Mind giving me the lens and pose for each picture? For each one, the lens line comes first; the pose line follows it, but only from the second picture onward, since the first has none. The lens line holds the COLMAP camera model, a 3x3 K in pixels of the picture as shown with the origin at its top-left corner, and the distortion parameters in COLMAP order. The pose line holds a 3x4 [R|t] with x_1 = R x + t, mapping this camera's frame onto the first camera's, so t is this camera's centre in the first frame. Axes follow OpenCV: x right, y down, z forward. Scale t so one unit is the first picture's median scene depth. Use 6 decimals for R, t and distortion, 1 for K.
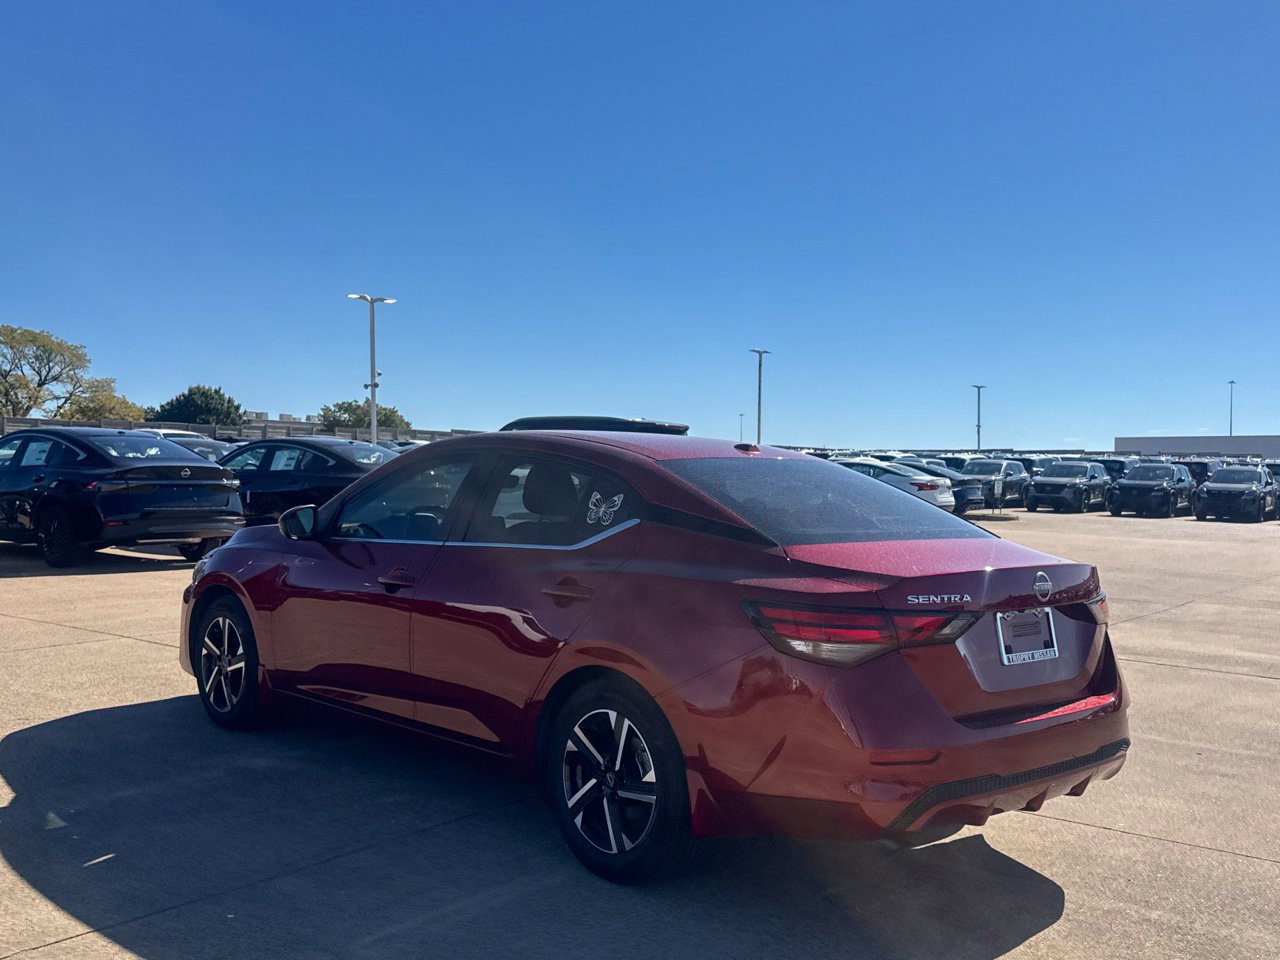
lens RADIAL K [[1263.9, 0, 638.4], [0, 1263.9, 483.6], [0, 0, 1]] dist [0.074112, 0.000000]
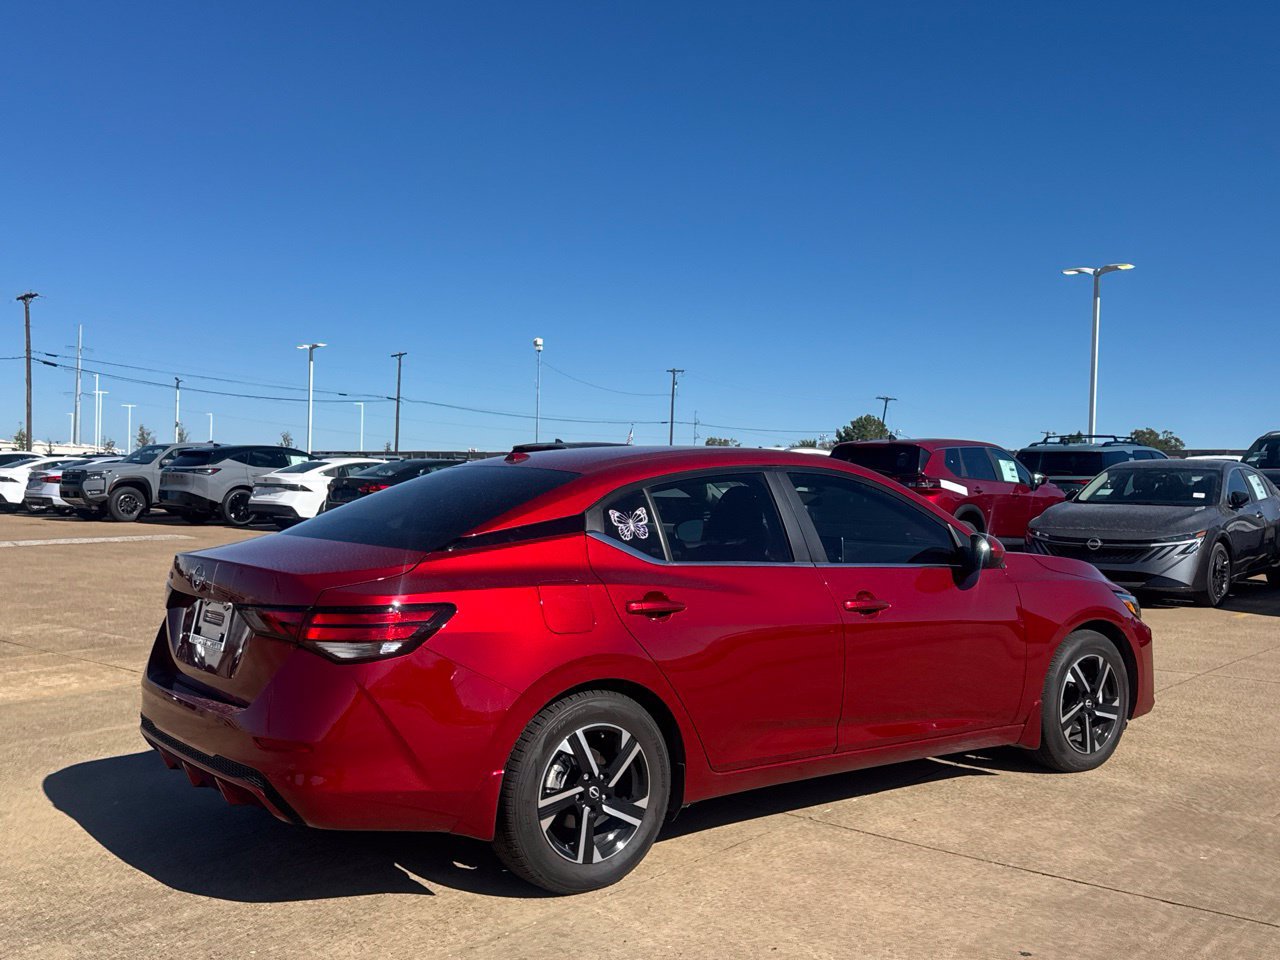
lens RADIAL K [[1263.9, 0, 632.9], [0, 1263.9, 481.5], [0, 0, 1]] dist [0.074112, 0.000000]
pose [[-0.094296, -0.021776, -0.995306, 1.097253], [-0.028468, 0.999411, -0.019168, 0.008803], [0.995137, 0.026527, -0.094861, 1.186295]]
